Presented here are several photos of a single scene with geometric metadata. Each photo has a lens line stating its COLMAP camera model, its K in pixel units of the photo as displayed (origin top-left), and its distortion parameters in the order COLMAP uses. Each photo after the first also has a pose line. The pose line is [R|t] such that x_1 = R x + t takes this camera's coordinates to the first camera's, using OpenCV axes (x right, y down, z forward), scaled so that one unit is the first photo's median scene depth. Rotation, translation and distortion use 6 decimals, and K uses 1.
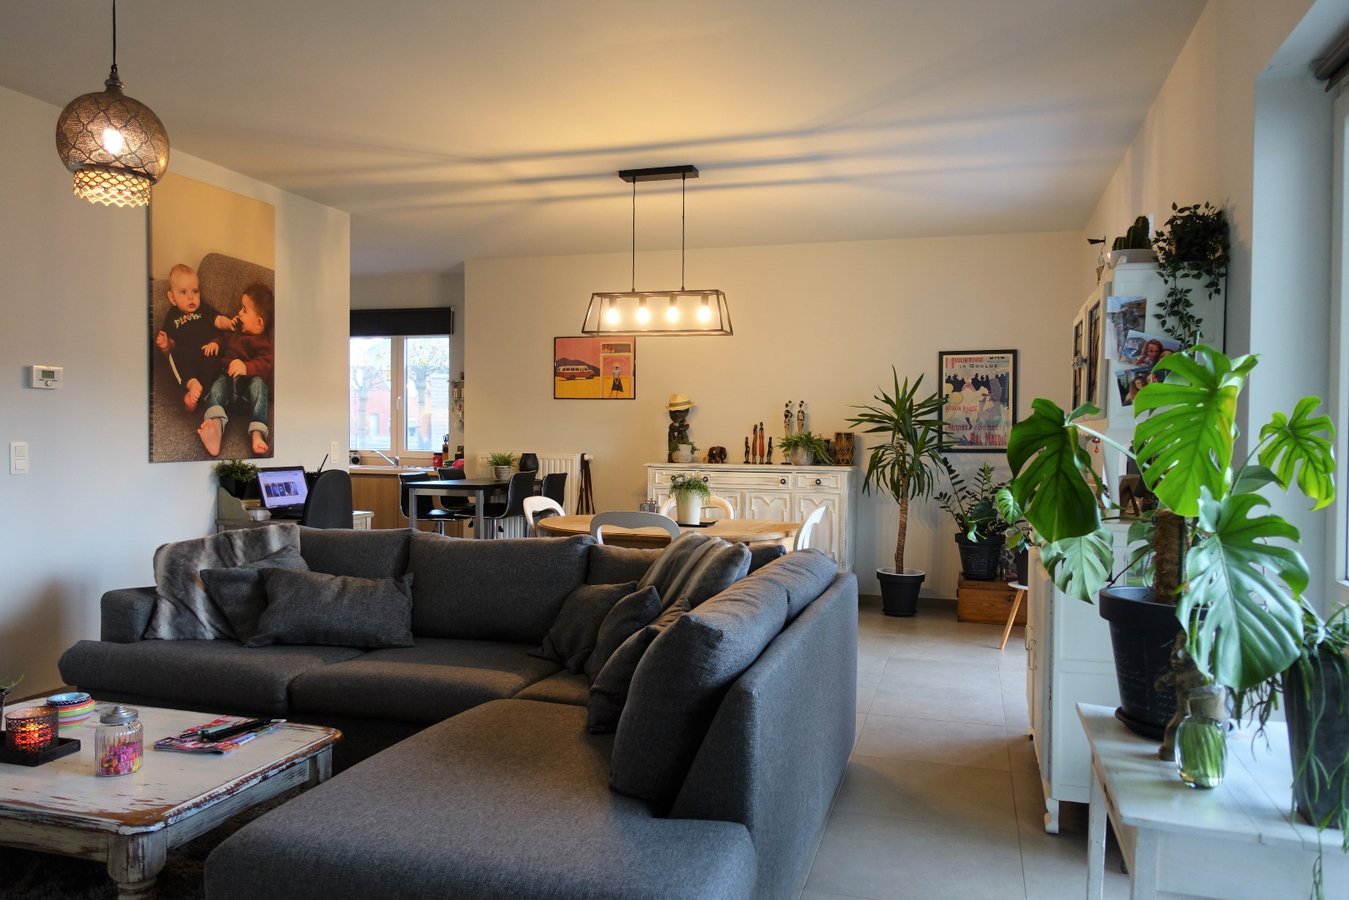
lens RADIAL K [[940.6, 0, 673.9], [0, 940.6, 450.9], [0, 0, 1]] dist [0.001893, 0.001681]
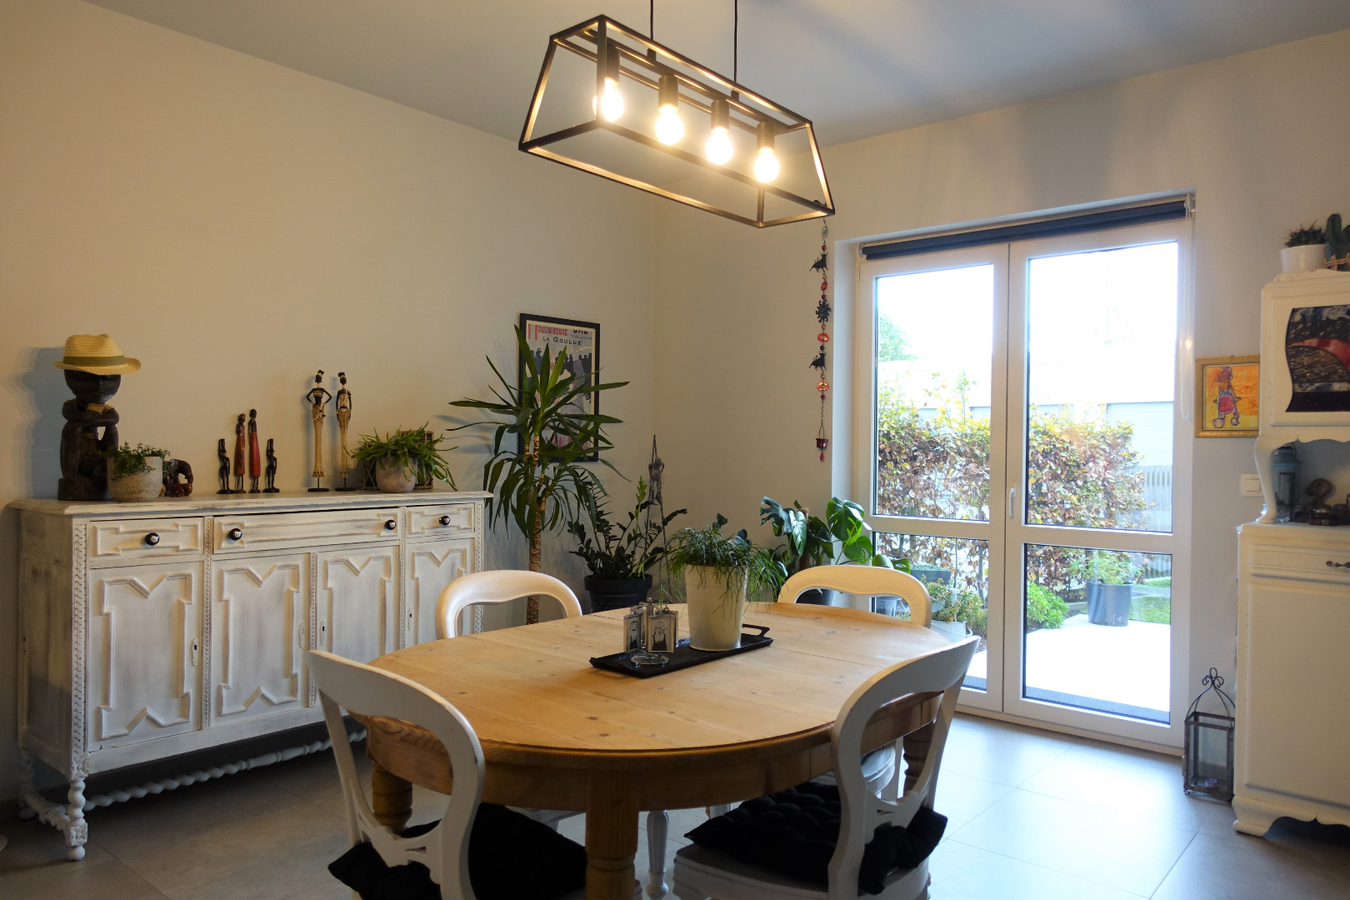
lens RADIAL K [[941.3, 0, 674.2], [0, 941.3, 448.8], [0, 0, 1]] dist [0.001893, 0.001681]
pose [[0.397679, -0.005512, 0.917508, -0.292505], [0.010432, 0.999944, 0.001486, -0.008445], [-0.917465, 0.008981, 0.397714, 0.631562]]
